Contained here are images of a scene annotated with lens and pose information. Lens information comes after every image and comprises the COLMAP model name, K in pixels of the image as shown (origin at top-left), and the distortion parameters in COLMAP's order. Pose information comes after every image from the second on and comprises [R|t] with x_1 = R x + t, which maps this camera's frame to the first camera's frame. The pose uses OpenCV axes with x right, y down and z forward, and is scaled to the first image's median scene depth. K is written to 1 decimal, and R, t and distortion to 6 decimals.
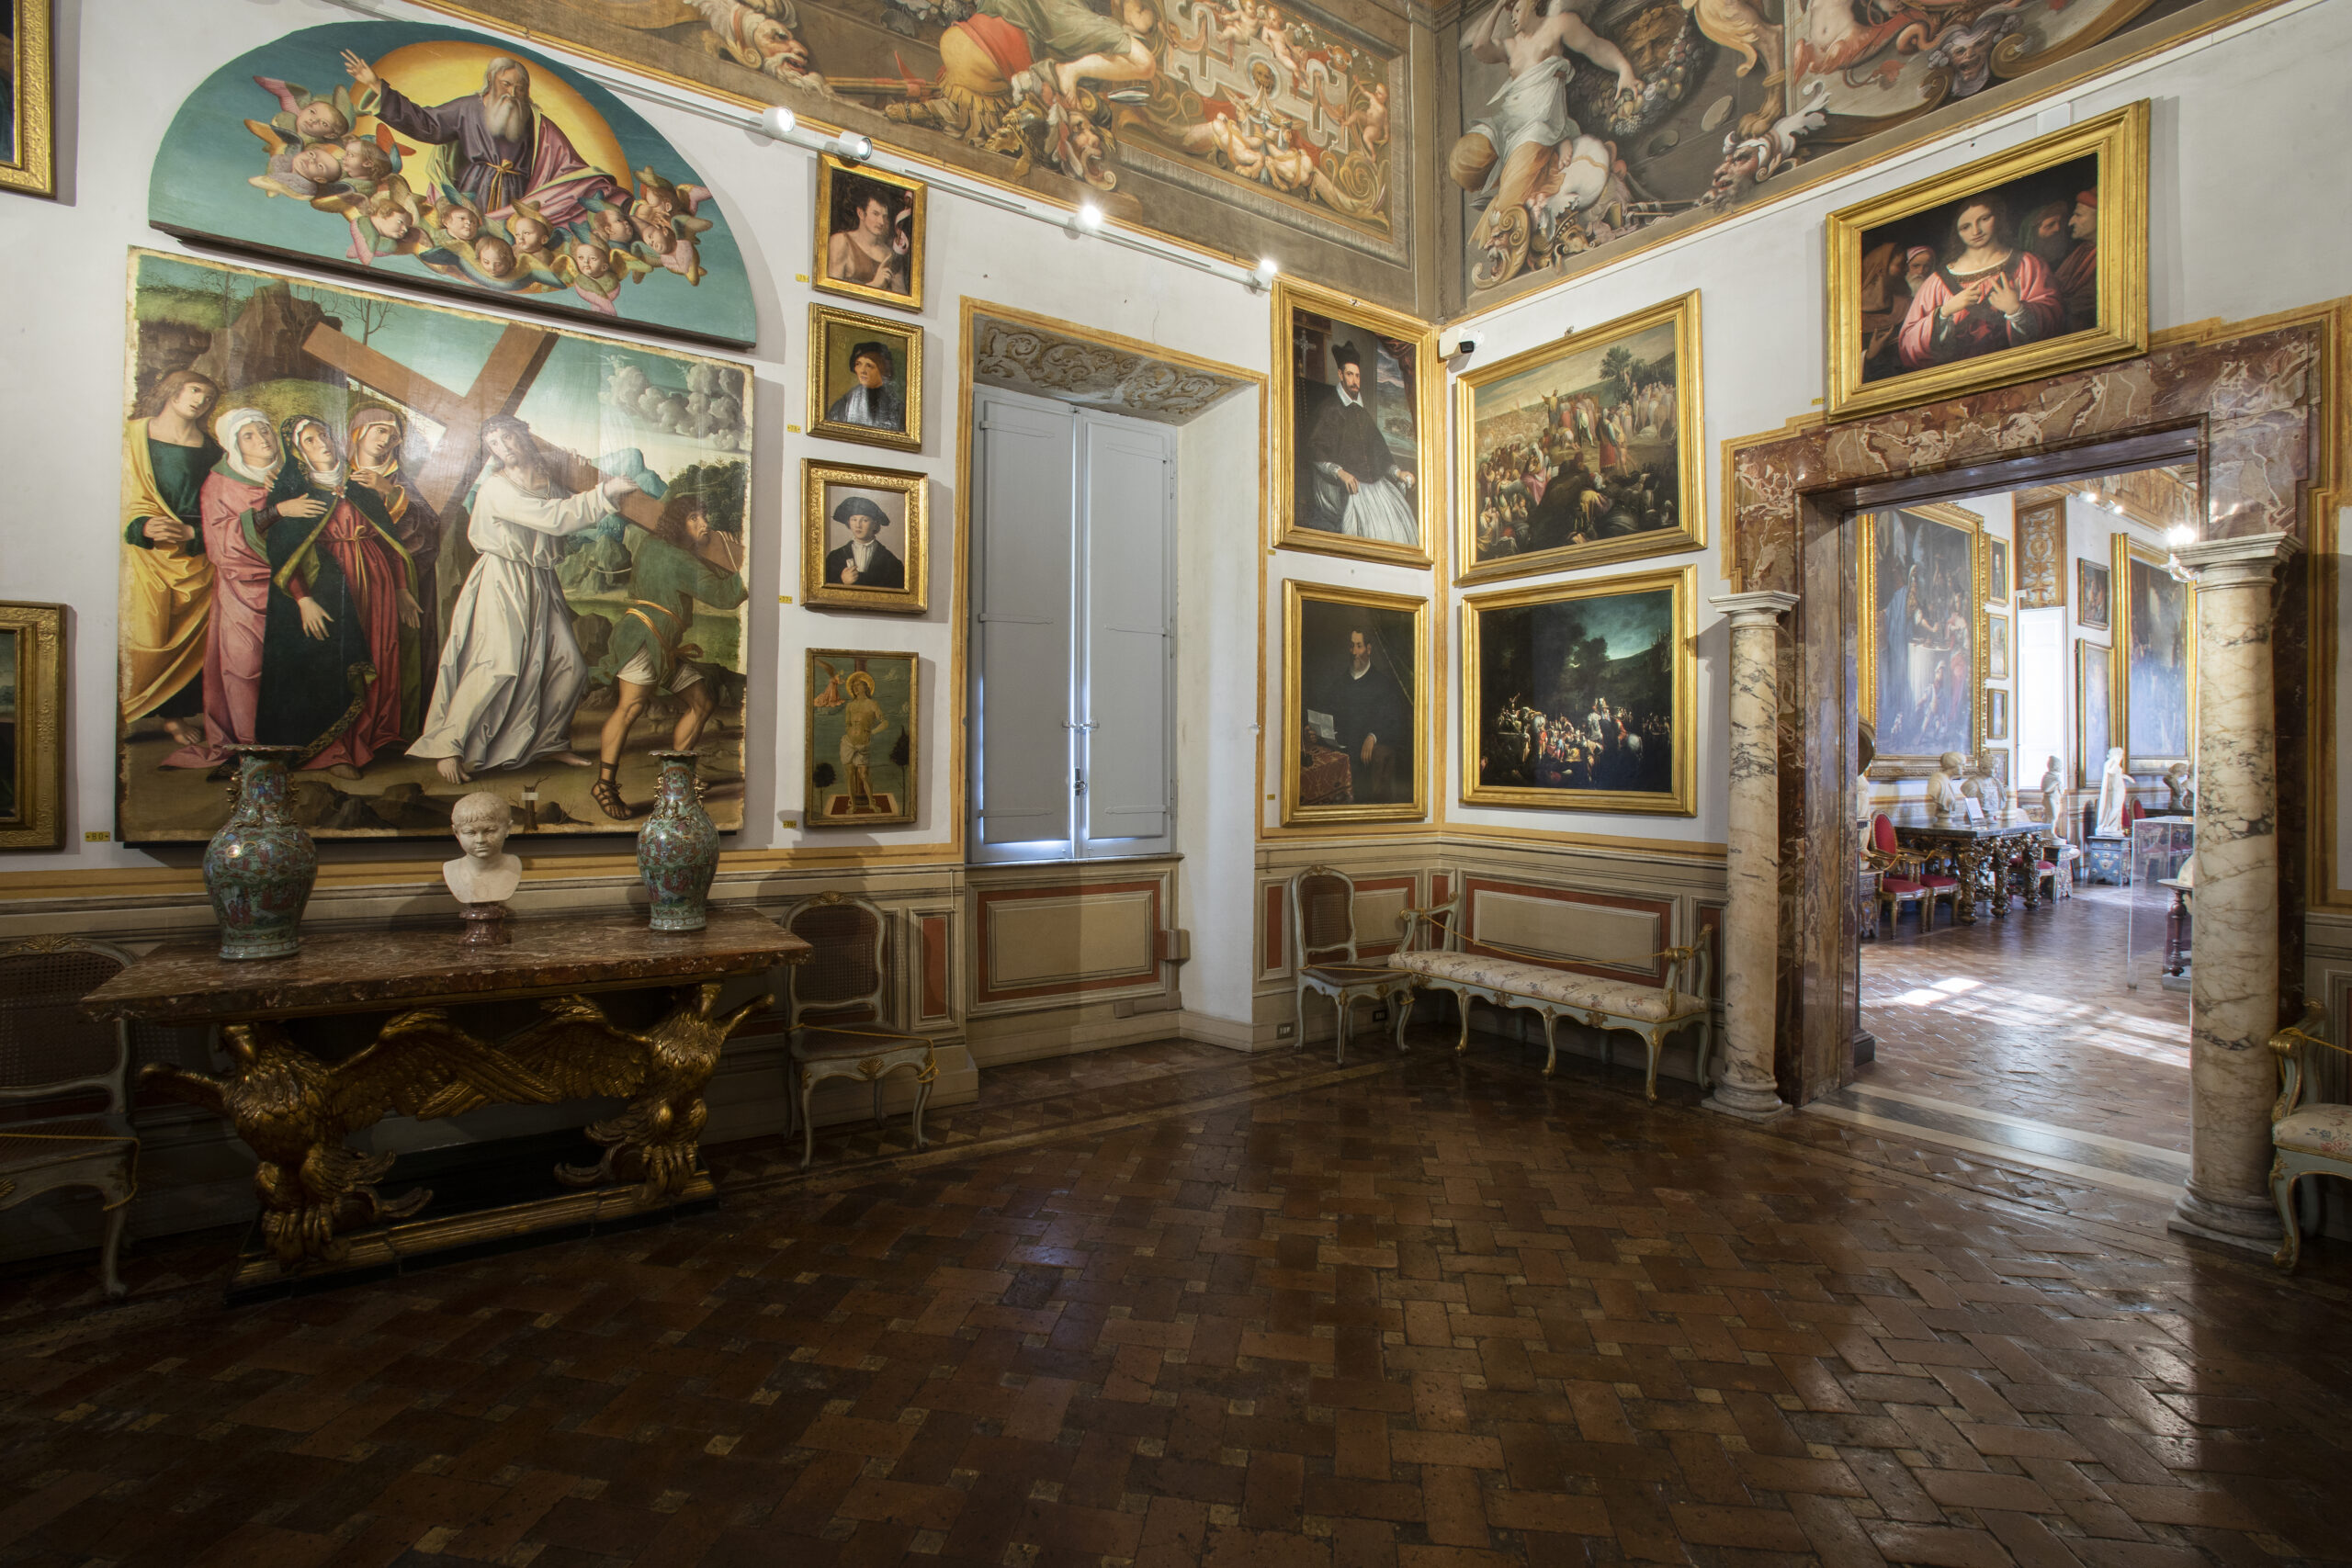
lens RADIAL K [[1100.1, 0, 1176.0], [0, 1100.1, 784.0], [0, 0, 1]] dist [-0.078149, 0.045643]
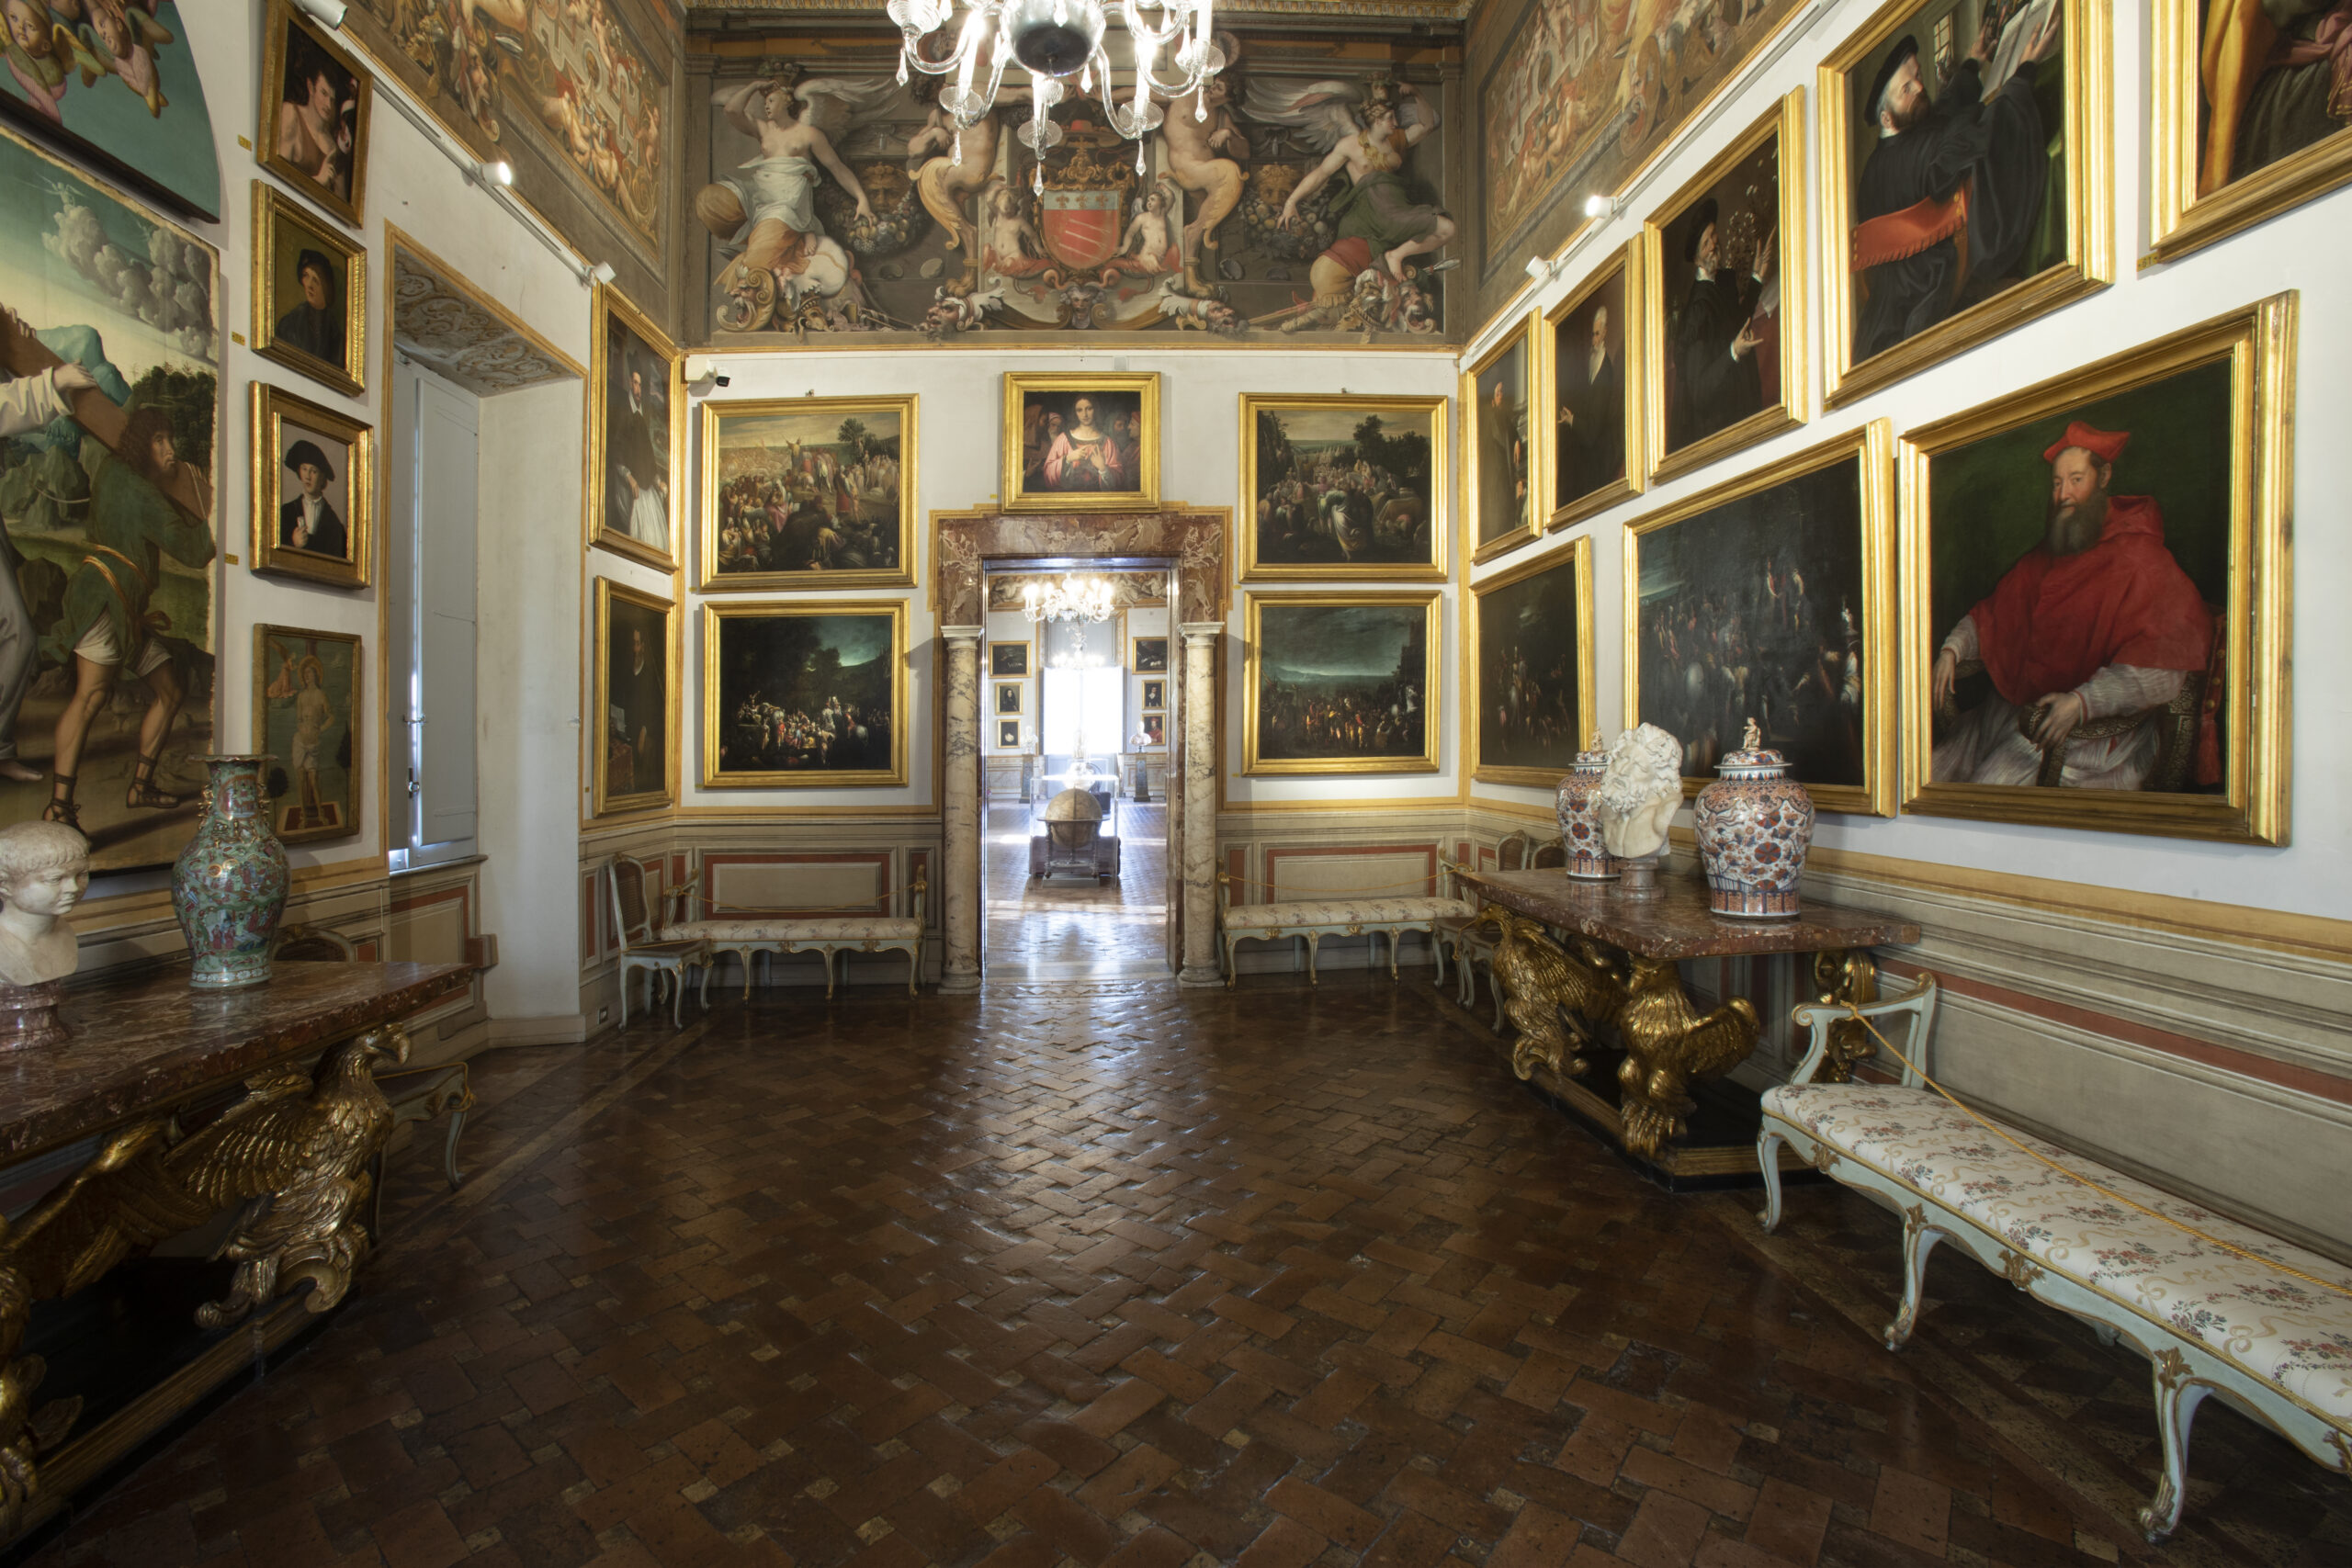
lens RADIAL K [[1098.9, 0, 1175.7], [0, 1098.9, 832.7], [0, 0, 1]] dist [-0.051845, 0.023743]
pose [[0.510160, -0.086199, 0.855749, -0.619025], [0.038098, 0.996253, 0.077640, -0.006869], [-0.859236, -0.007006, 0.511532, 0.020867]]
